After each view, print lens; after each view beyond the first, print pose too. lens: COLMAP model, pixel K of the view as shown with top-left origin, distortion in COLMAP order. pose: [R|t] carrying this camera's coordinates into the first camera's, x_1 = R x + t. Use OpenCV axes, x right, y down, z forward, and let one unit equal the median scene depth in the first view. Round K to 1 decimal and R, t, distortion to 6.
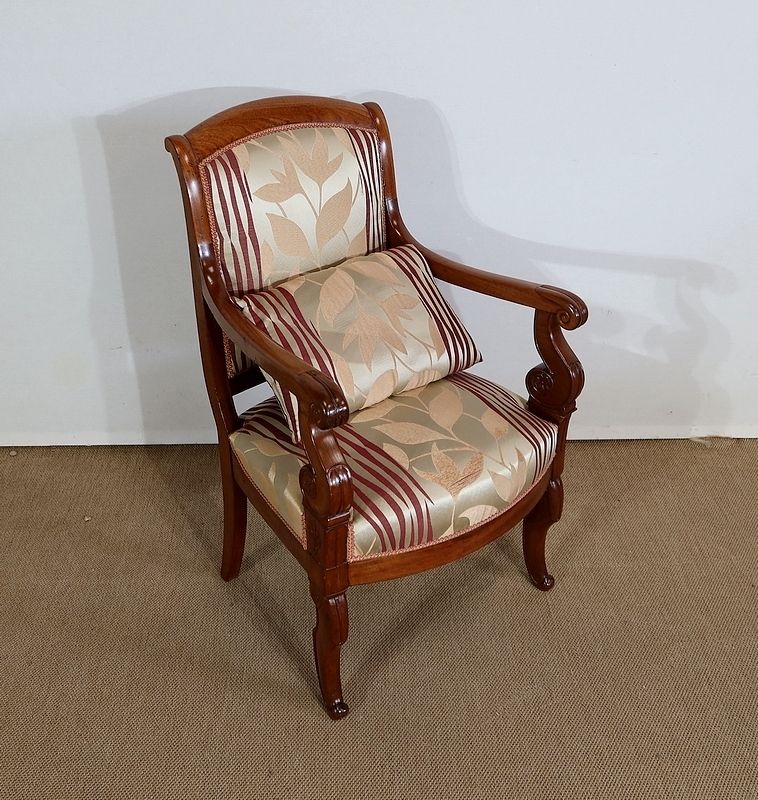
lens RADIAL K [[910.1, 0, 362.5], [0, 910.1, 387.5], [0, 0, 1]] dist [0.010262, 0.000000]
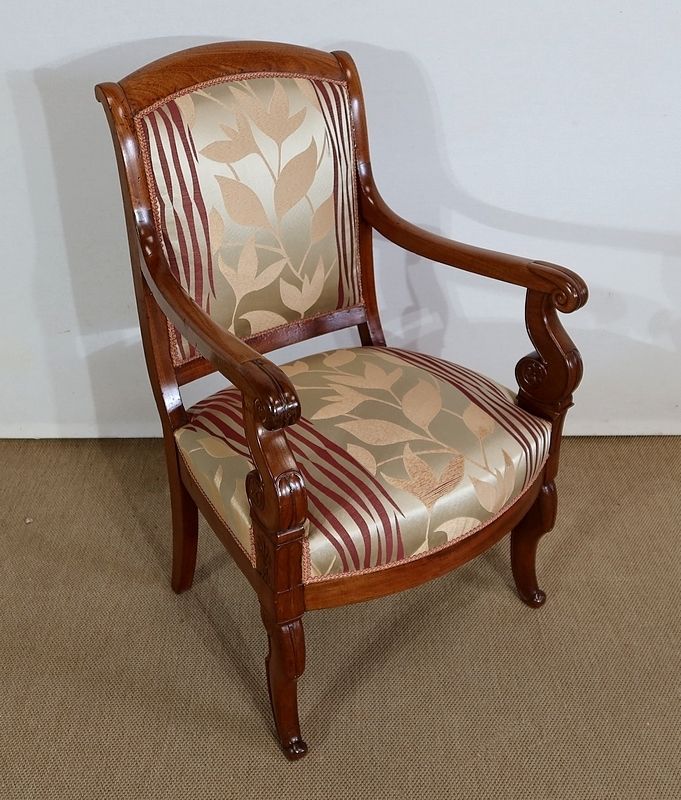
lens RADIAL K [[906.4, 0, 348.3], [0, 906.4, 389.5], [0, 0, 1]] dist [0.011745, 0.000000]
pose [[0.999944, 0.005882, -0.008766, 0.028720], [-0.005730, 0.999835, 0.017225, -0.004341], [0.008866, -0.017174, 0.999813, 0.137804]]
